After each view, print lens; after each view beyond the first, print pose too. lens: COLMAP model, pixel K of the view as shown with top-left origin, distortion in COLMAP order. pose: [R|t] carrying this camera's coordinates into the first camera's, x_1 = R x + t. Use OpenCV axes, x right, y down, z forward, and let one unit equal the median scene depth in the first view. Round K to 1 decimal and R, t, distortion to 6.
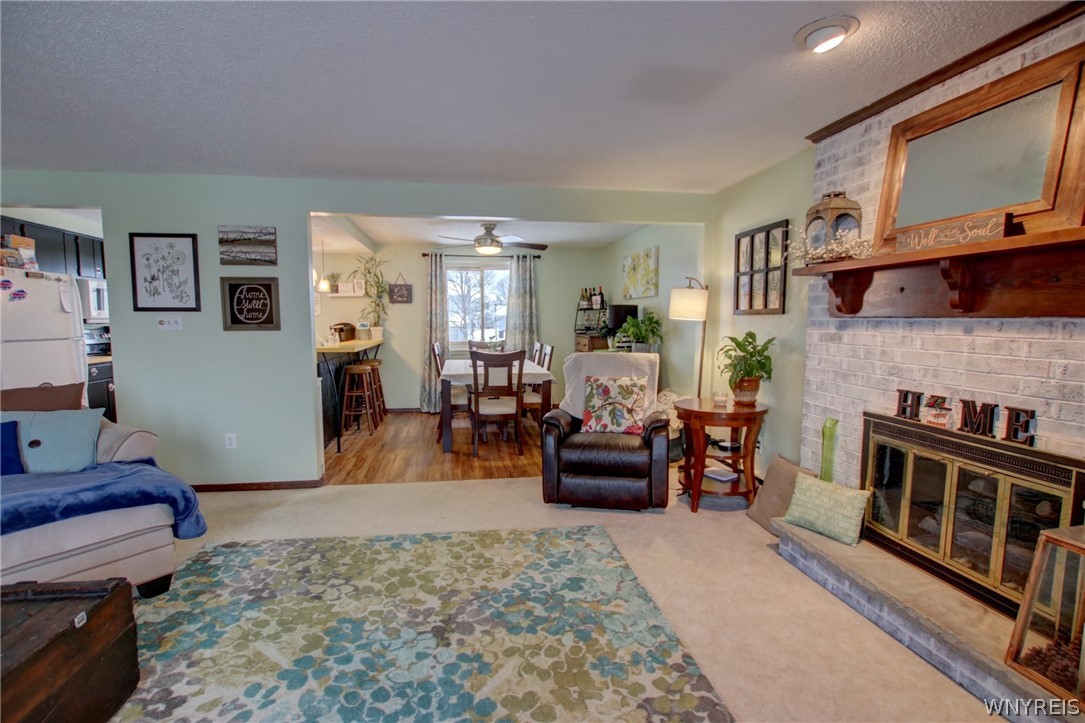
lens RADIAL K [[503.6, 0, 536.0], [0, 503.6, 370.5], [0, 0, 1]] dist [-0.032337, 0.003577]
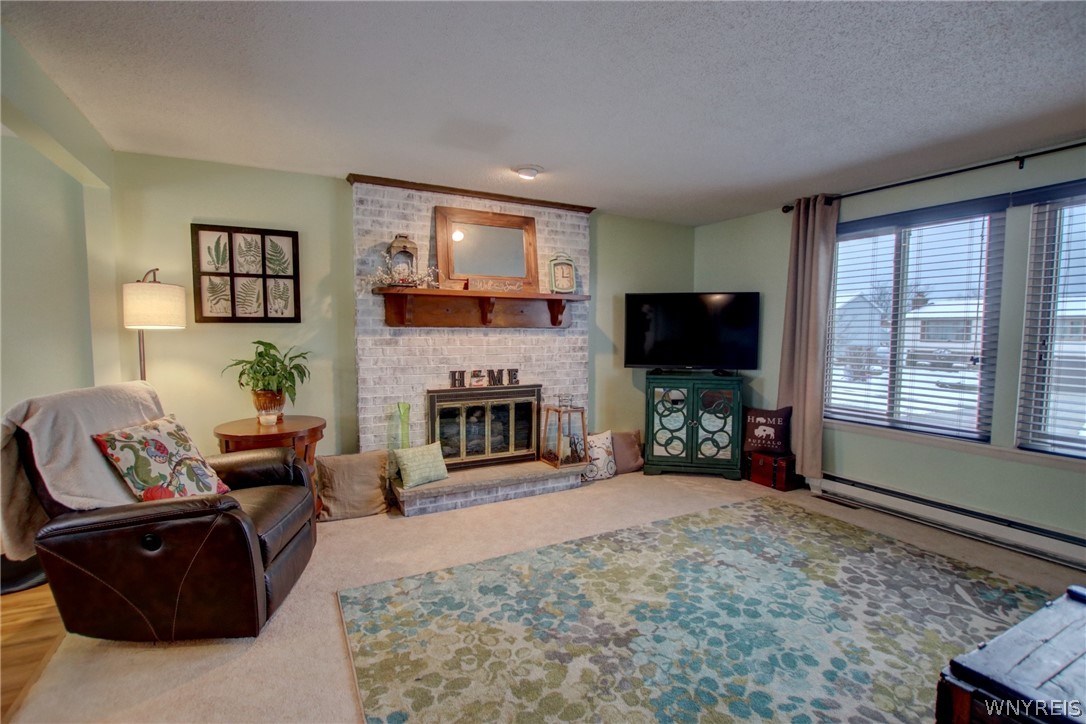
lens RADIAL K [[504.1, 0, 536.3], [0, 504.1, 369.4], [0, 0, 1]] dist [-0.032337, 0.003577]
pose [[-0.326496, -0.074237, 0.942279, -0.631101], [0.091160, 0.989790, 0.109567, -0.084792], [-0.940792, 0.121671, -0.316395, 0.857465]]
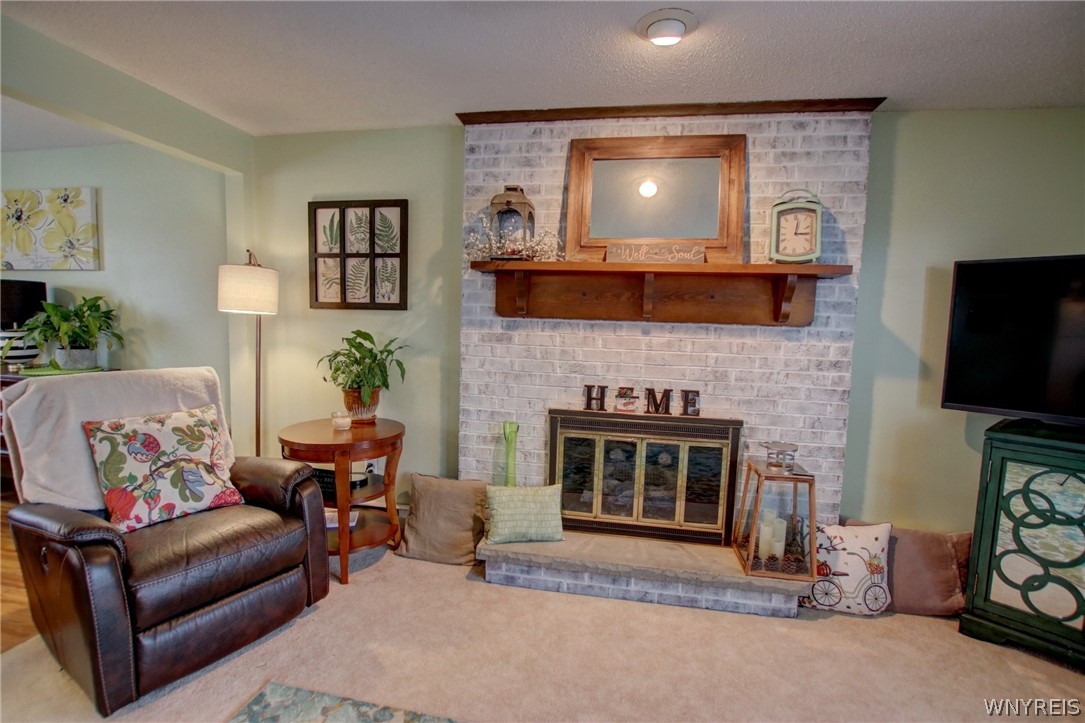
lens RADIAL K [[503.6, 0, 536.2], [0, 503.6, 369.6], [0, 0, 1]] dist [-0.032337, 0.003577]
pose [[0.333777, -0.079285, 0.939312, -0.241185], [0.065270, 0.996009, 0.060878, -0.048784], [-0.940390, 0.040989, 0.337620, 0.491125]]
